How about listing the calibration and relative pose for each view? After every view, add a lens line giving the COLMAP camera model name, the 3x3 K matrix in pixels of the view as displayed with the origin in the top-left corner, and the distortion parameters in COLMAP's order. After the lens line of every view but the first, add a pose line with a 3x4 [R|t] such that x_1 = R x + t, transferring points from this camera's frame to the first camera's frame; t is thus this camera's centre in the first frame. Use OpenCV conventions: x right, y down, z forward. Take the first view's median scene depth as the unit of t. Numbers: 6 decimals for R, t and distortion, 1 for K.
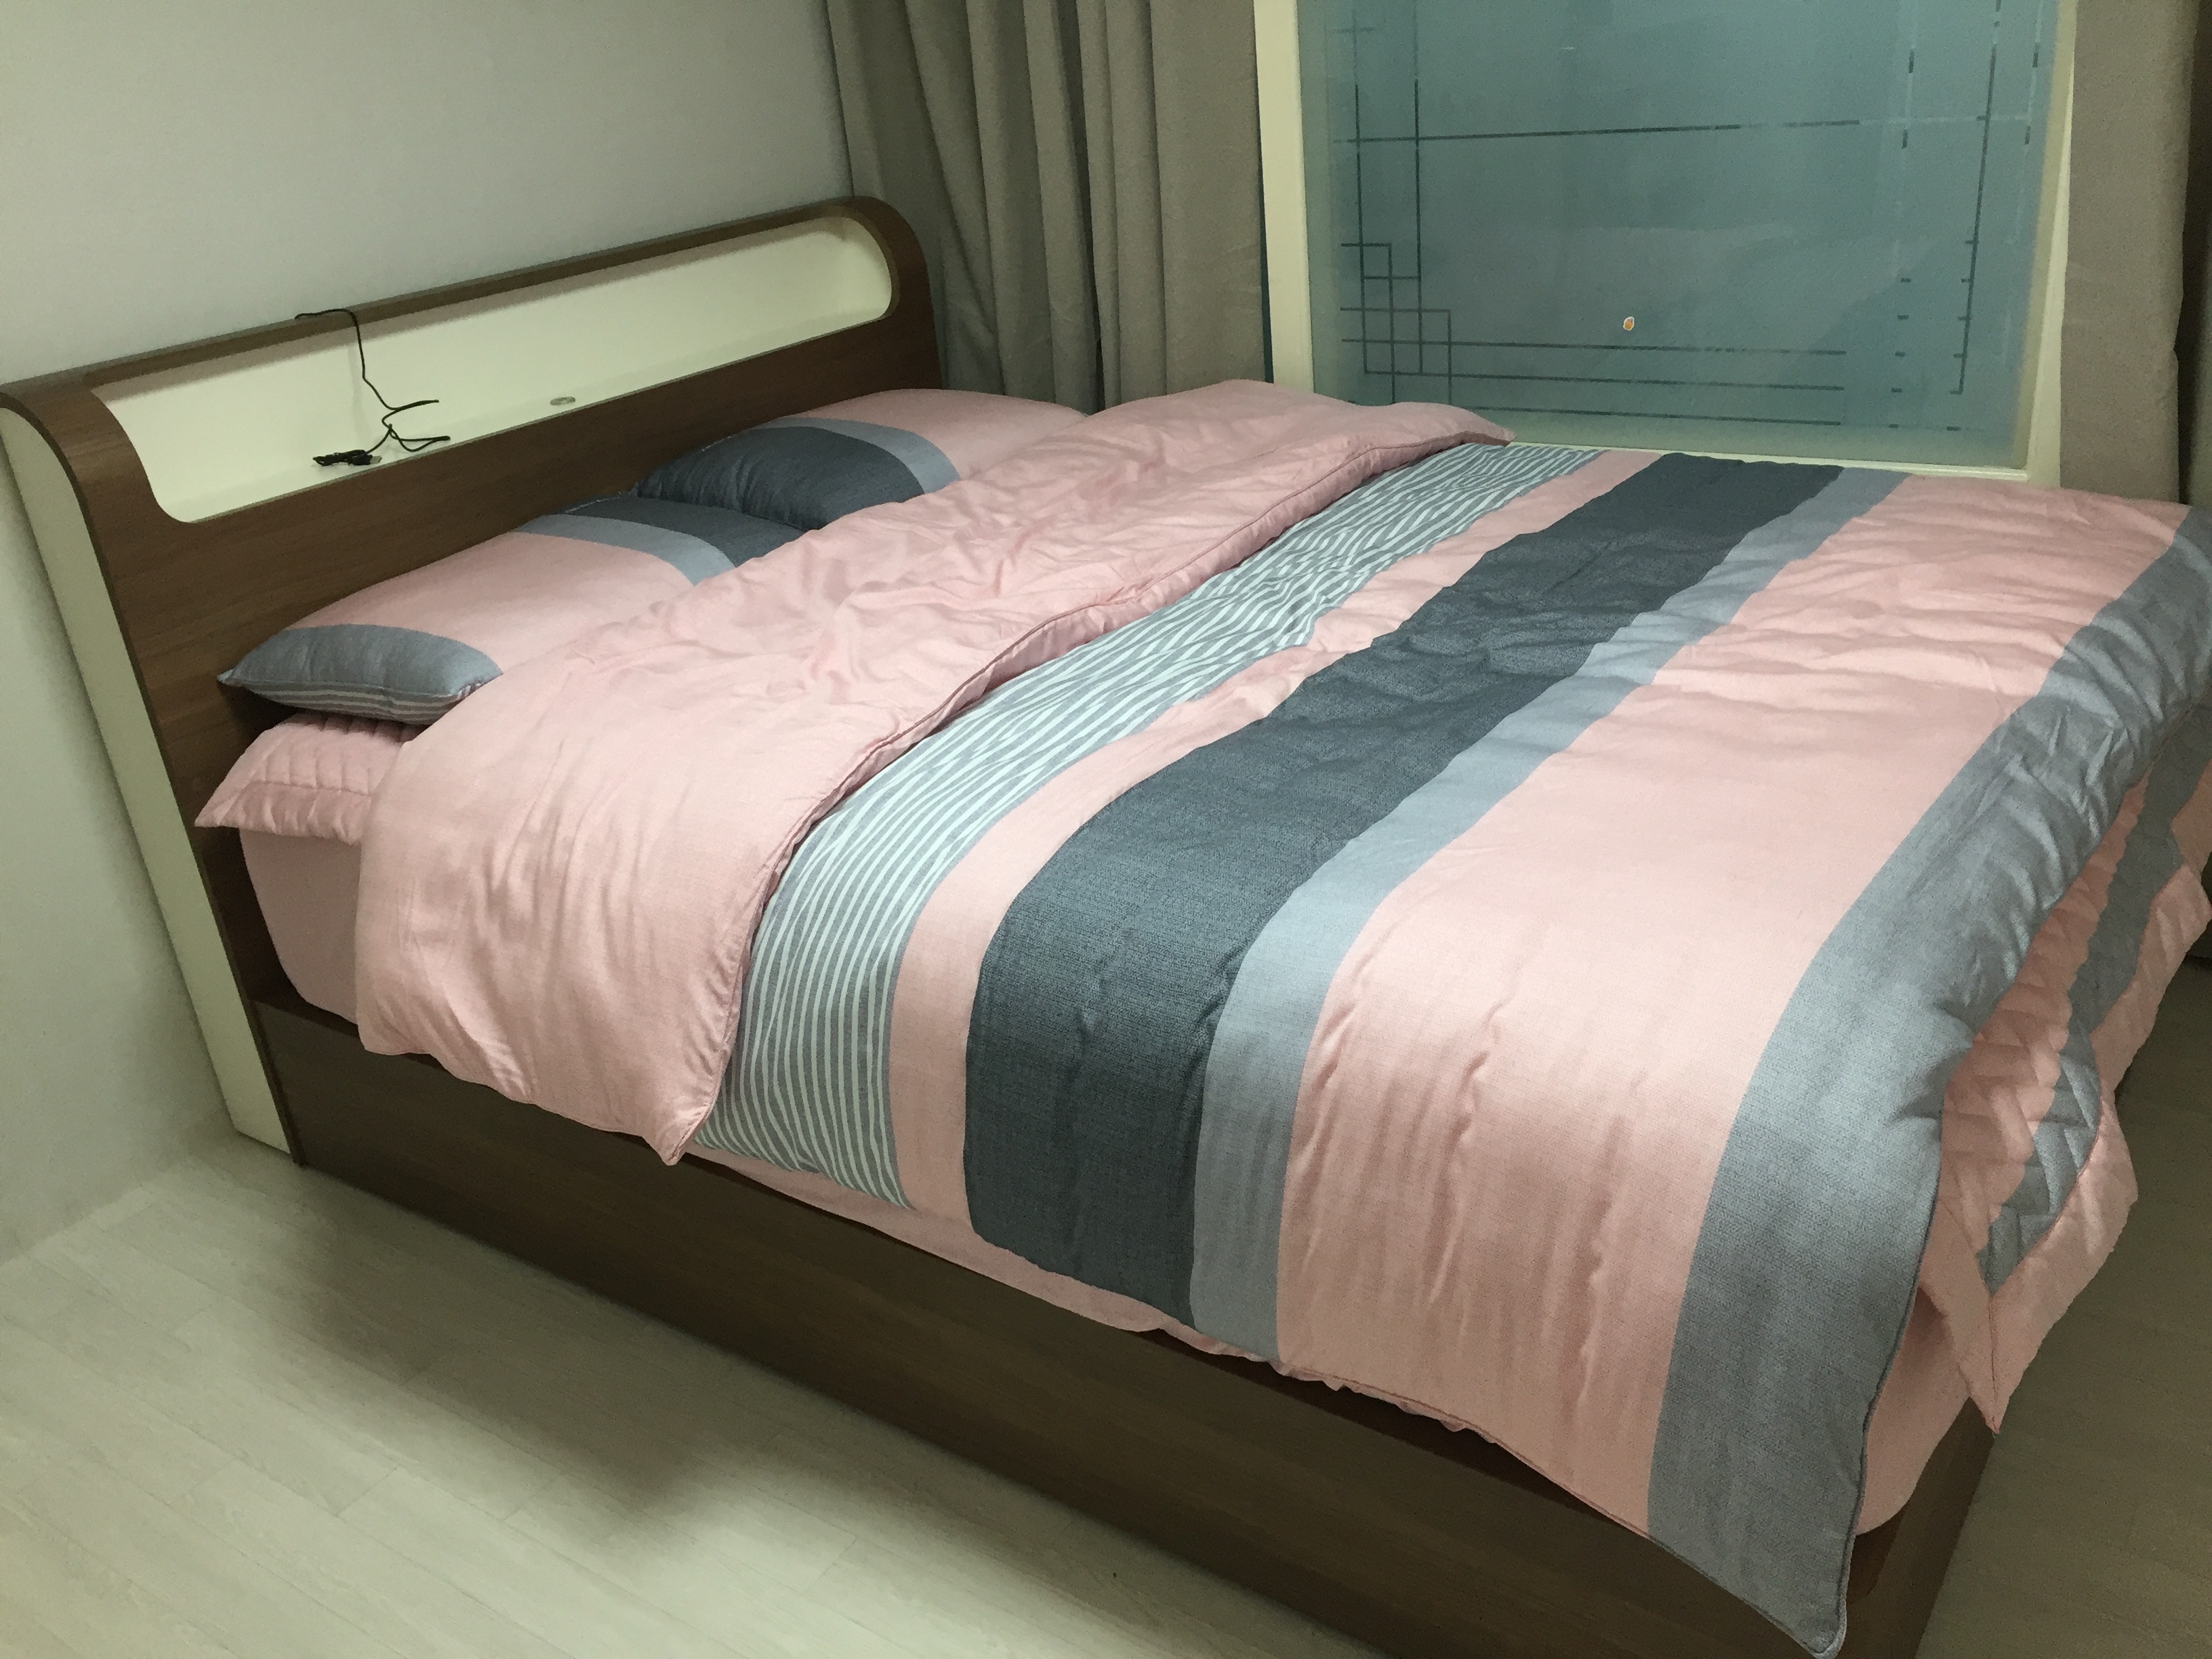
lens RADIAL K [[1890.0, 0, 1102.4], [0, 1890.0, 838.4], [0, 0, 1]] dist [0.044786, -0.017458]
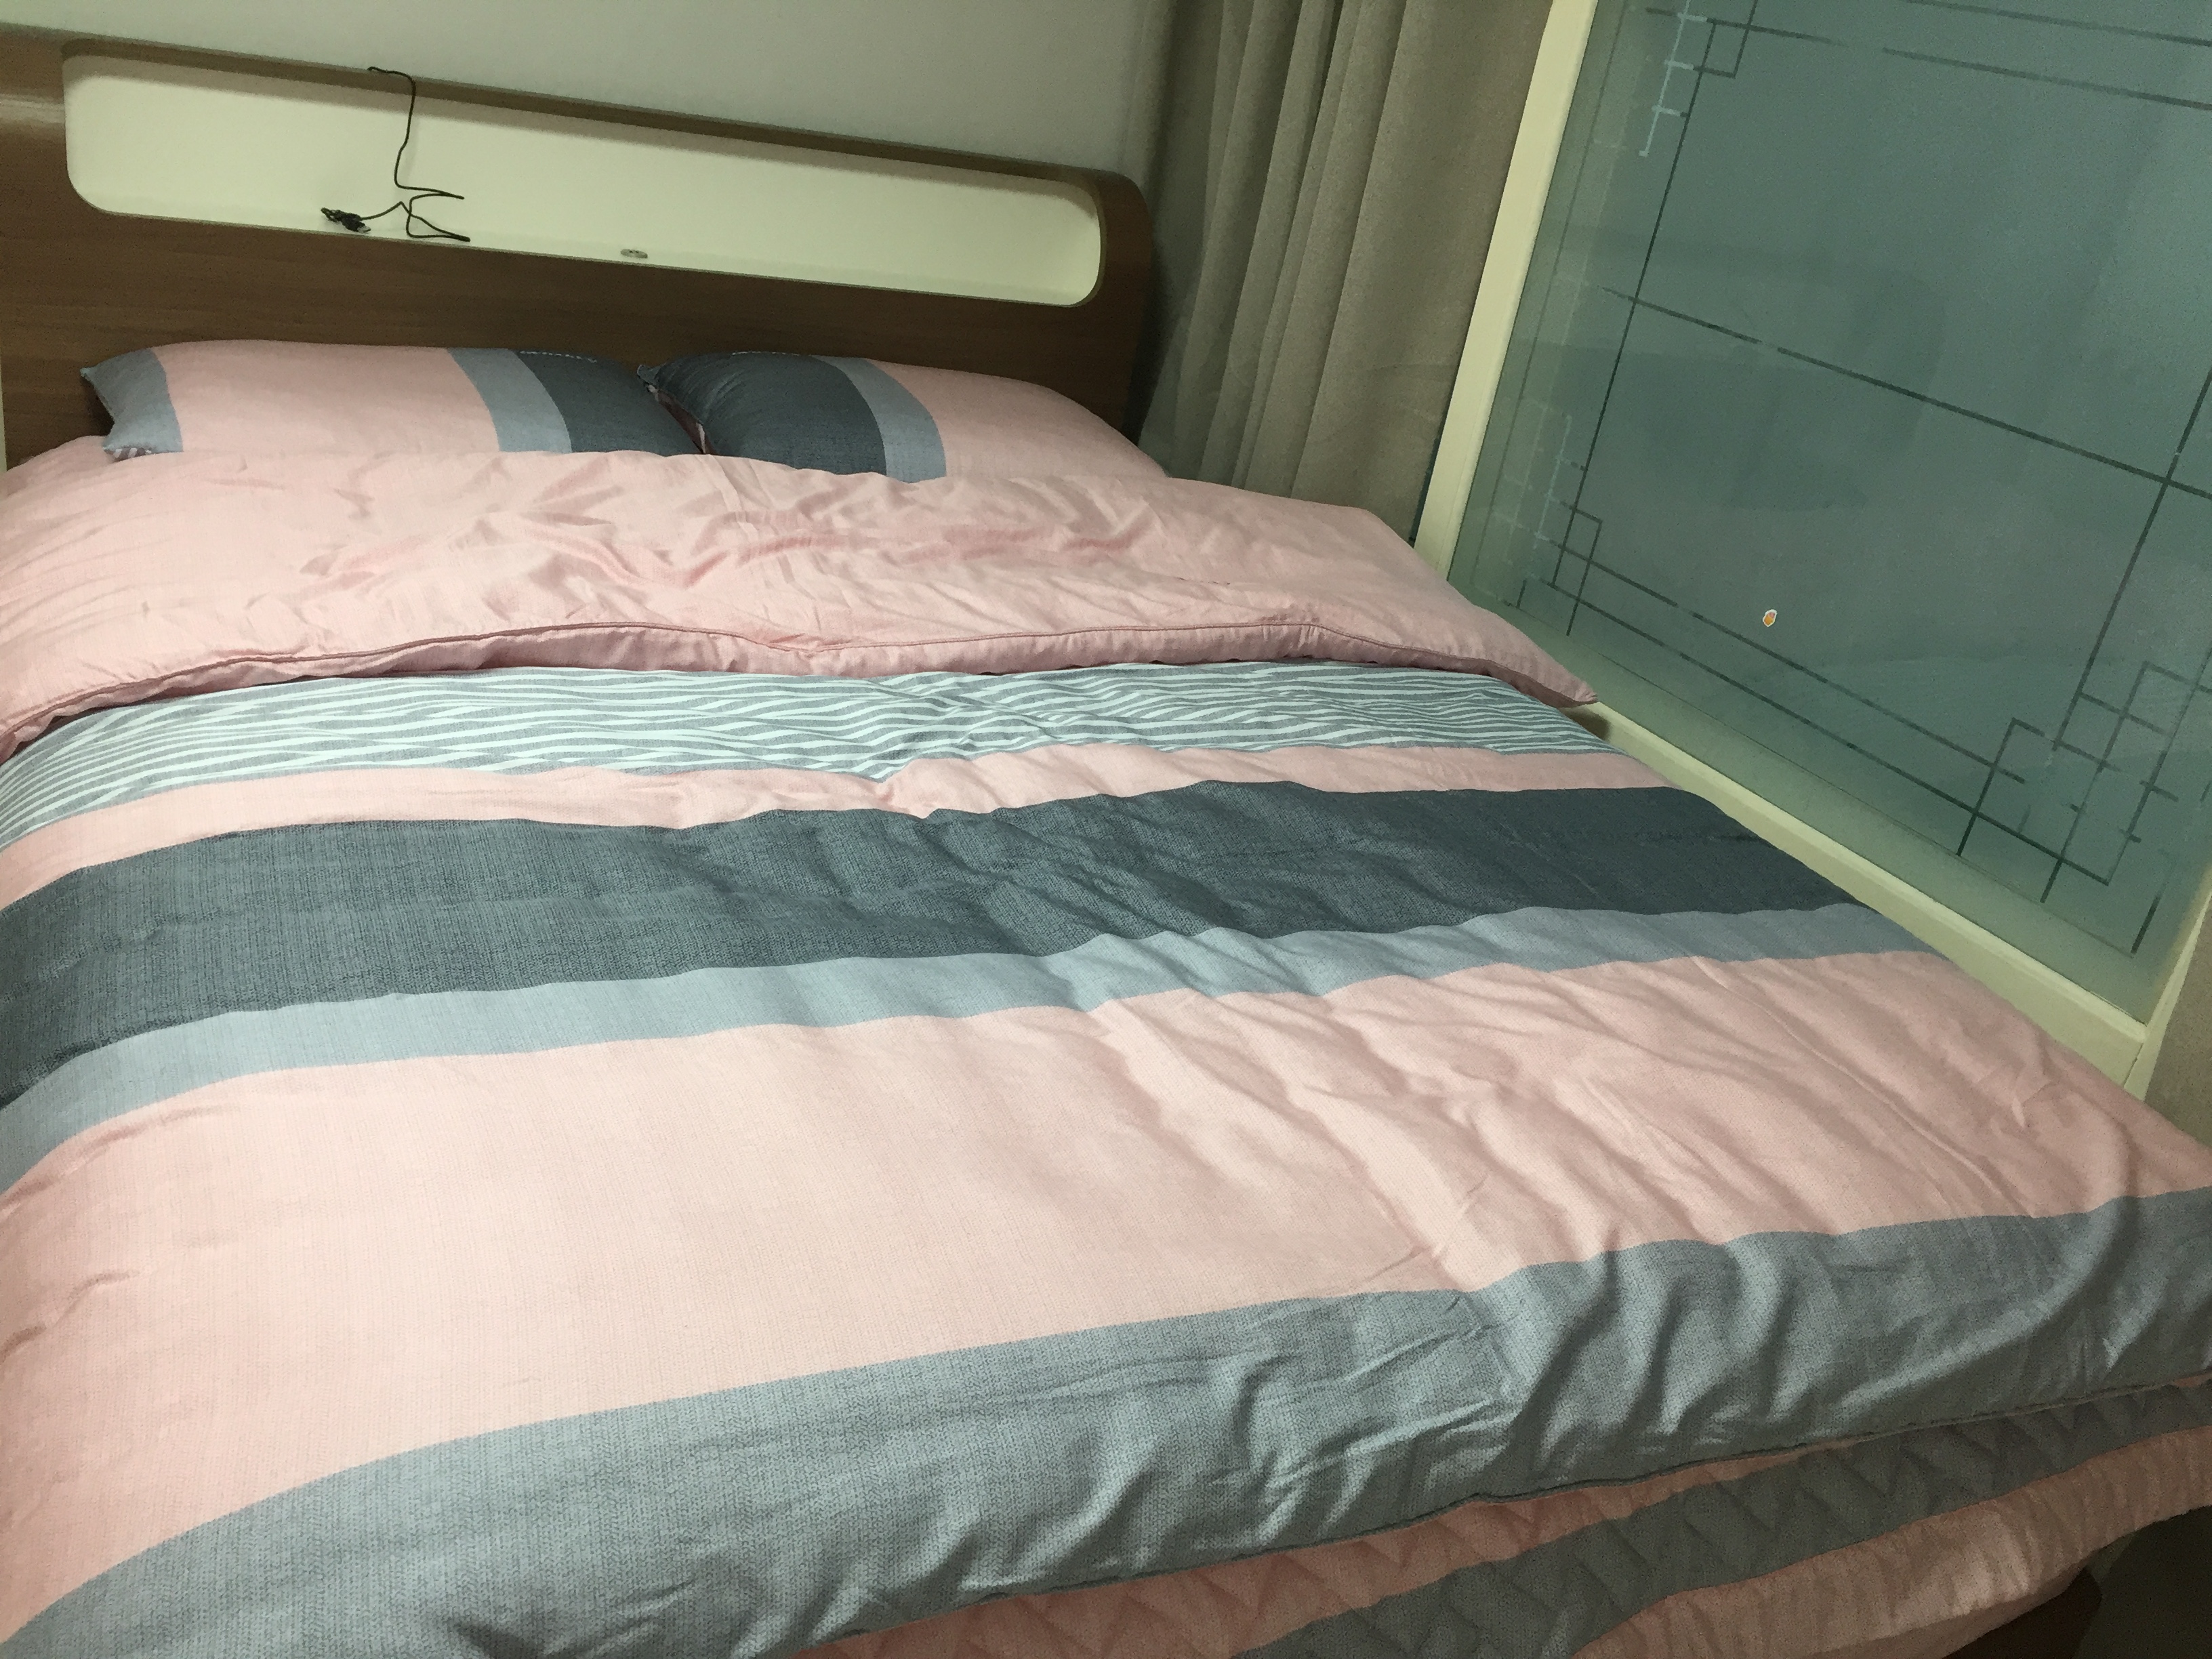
lens RADIAL K [[1890.0, 0, 1111.8], [0, 1890.0, 814.3], [0, 0, 1]] dist [0.044786, -0.017458]
pose [[0.846456, 0.417932, -0.329917, 0.439770], [-0.428522, 0.902470, 0.043787, -0.161200], [0.316040, 0.104313, 0.942994, 0.292867]]
